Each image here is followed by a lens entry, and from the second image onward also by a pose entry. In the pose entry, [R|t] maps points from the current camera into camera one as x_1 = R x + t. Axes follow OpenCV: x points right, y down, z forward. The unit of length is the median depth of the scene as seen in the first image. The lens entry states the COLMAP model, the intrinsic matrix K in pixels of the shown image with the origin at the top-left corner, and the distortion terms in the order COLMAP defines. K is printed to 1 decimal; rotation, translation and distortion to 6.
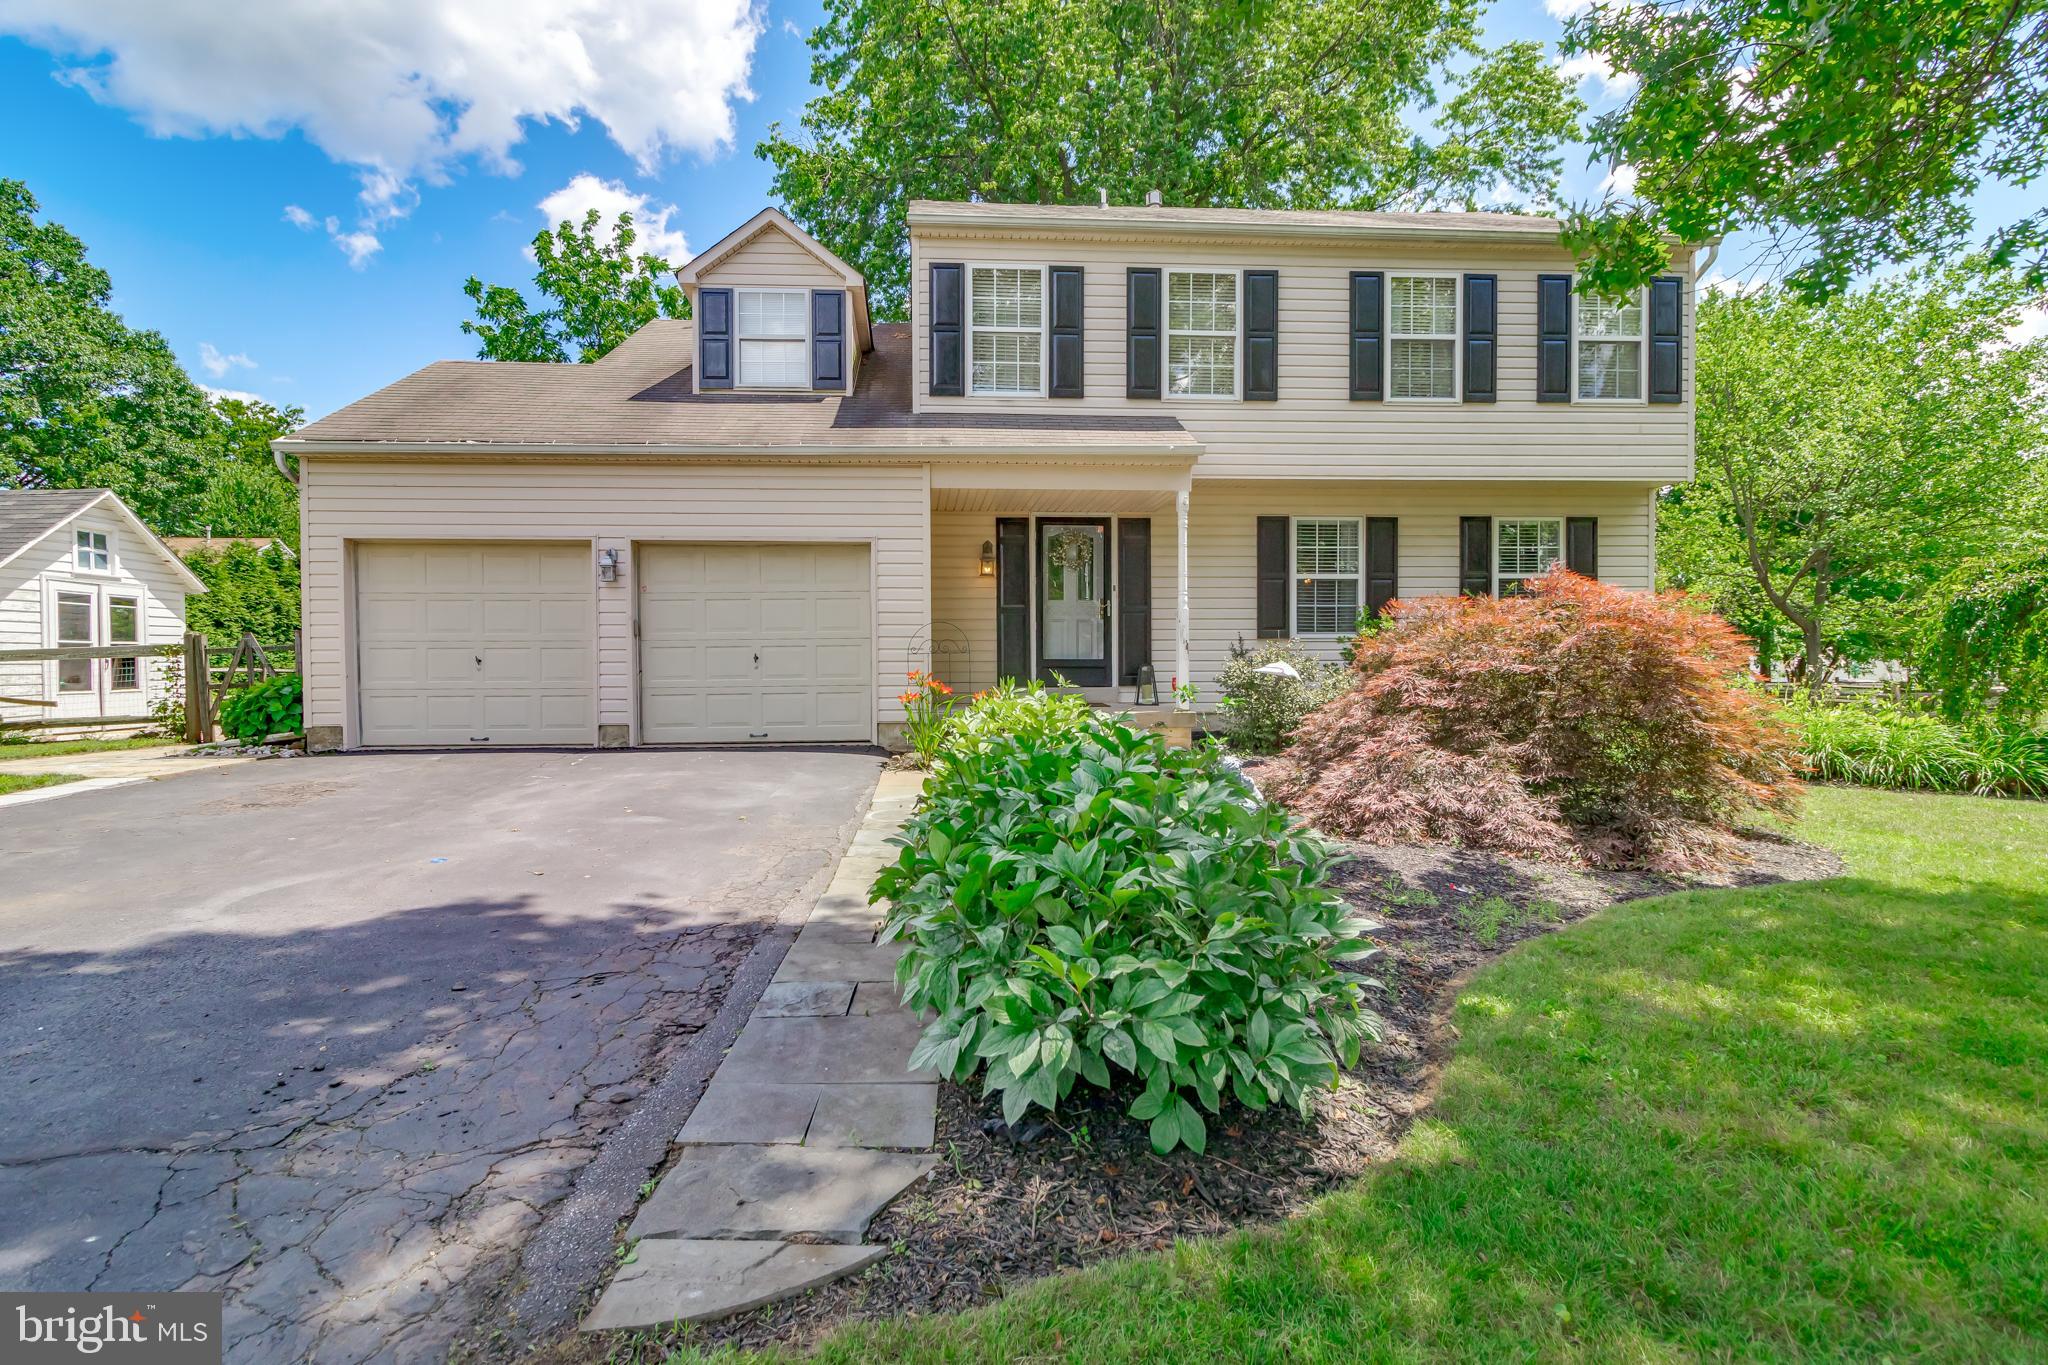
lens RADIAL K [[950.0, 0, 1023.3], [0, 950.0, 673.0], [0, 0, 1]] dist [0.009957, -0.002507]
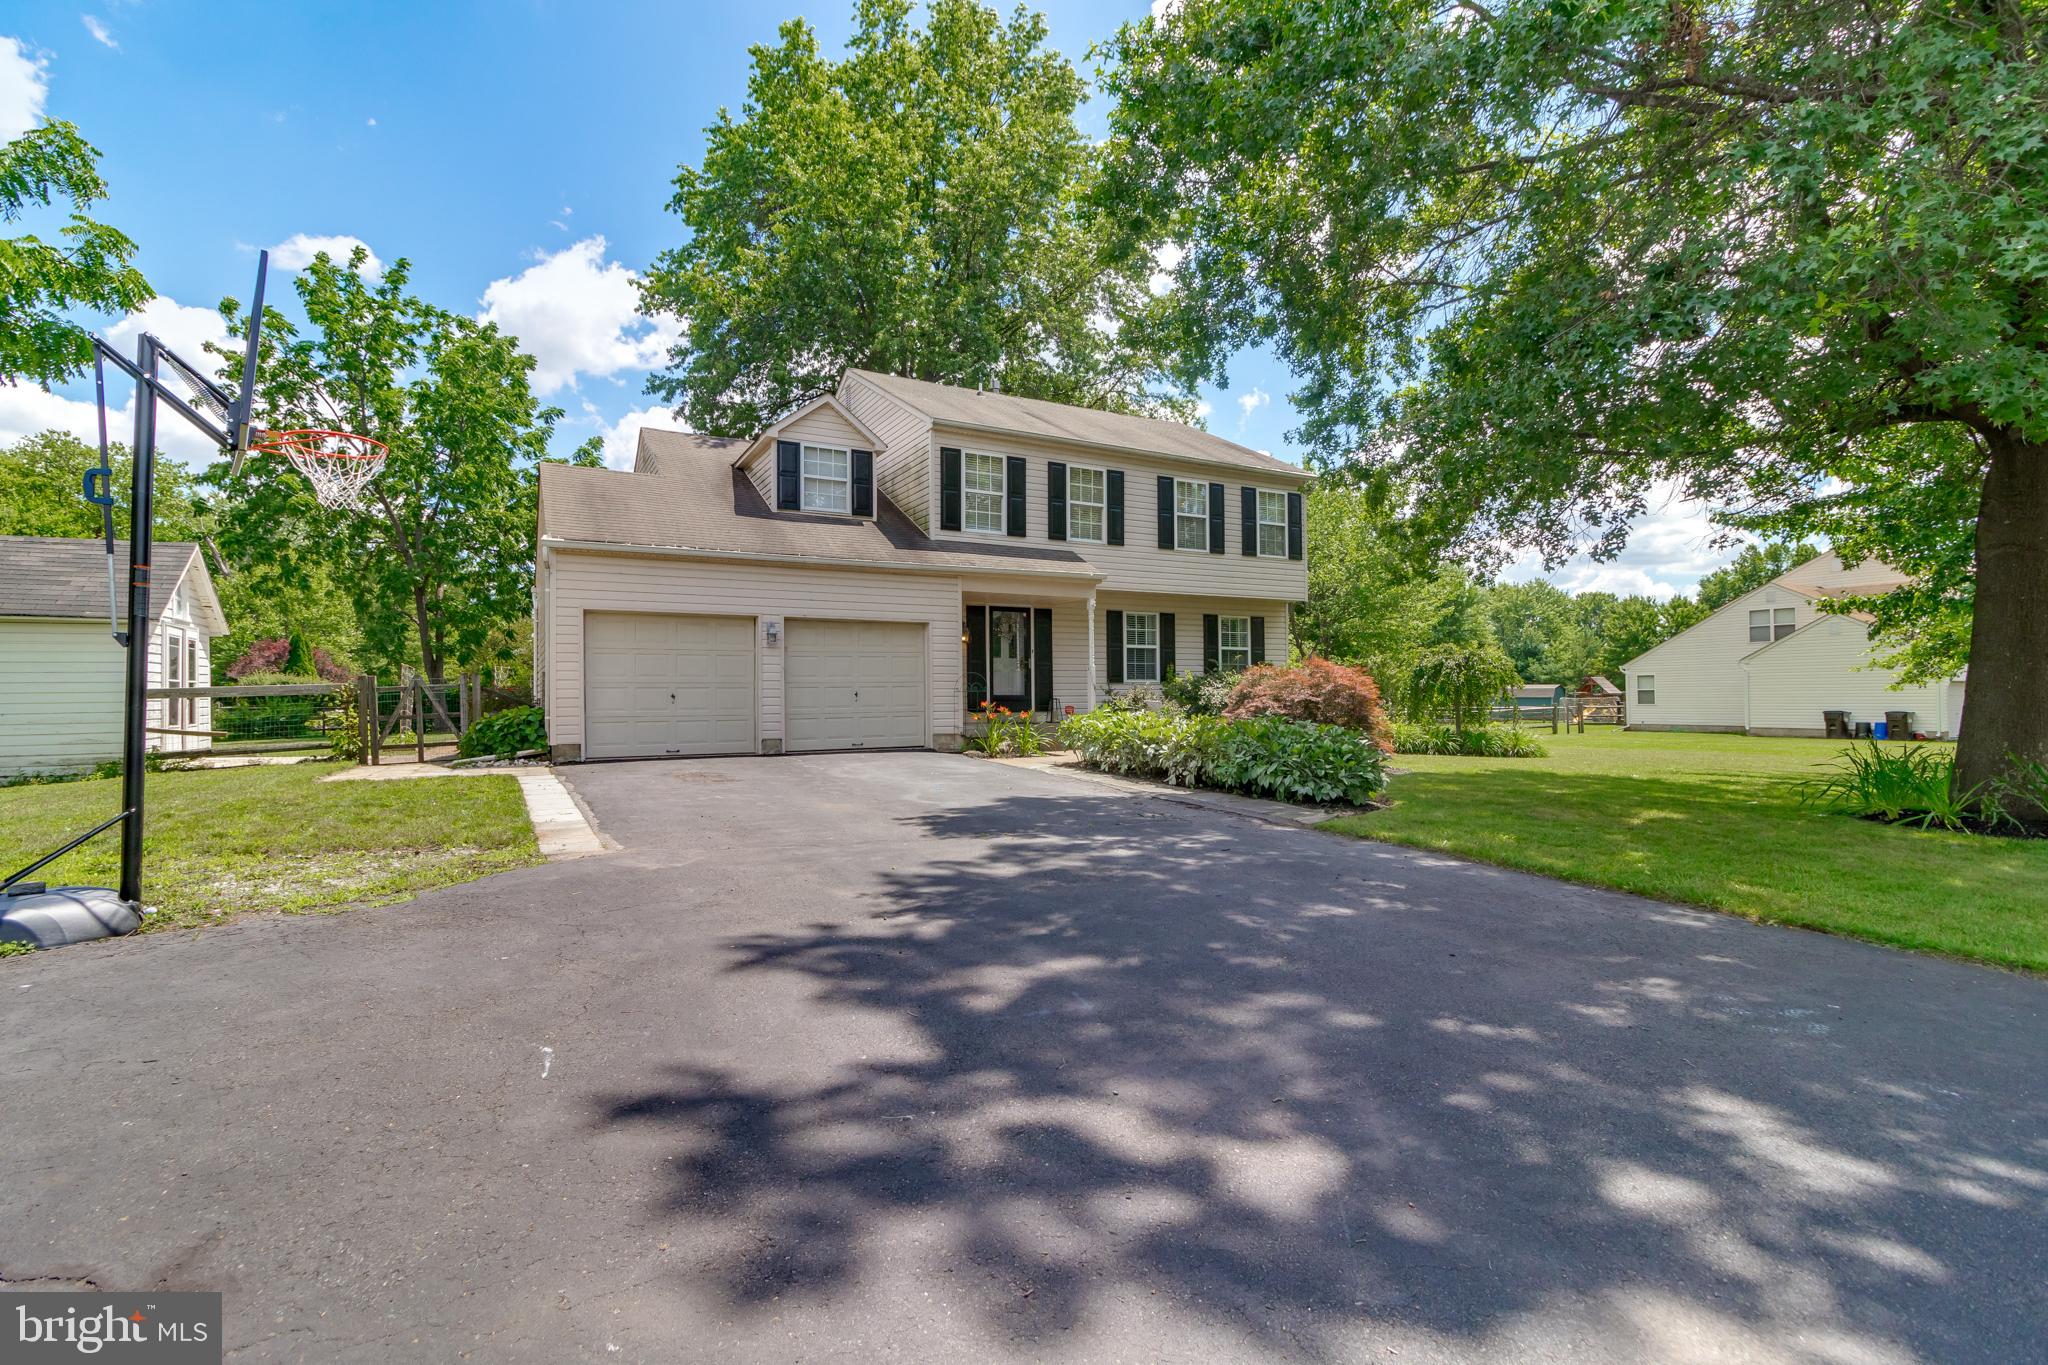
lens RADIAL K [[950.0, 0, 1024.8], [0, 950.0, 685.1], [0, 0, 1]] dist [0.009957, -0.002507]
pose [[0.900601, 0.003050, 0.434637, -0.650228], [0.009185, 0.999619, -0.026047, 0.011090], [-0.434551, 0.027450, 0.900229, -0.475793]]
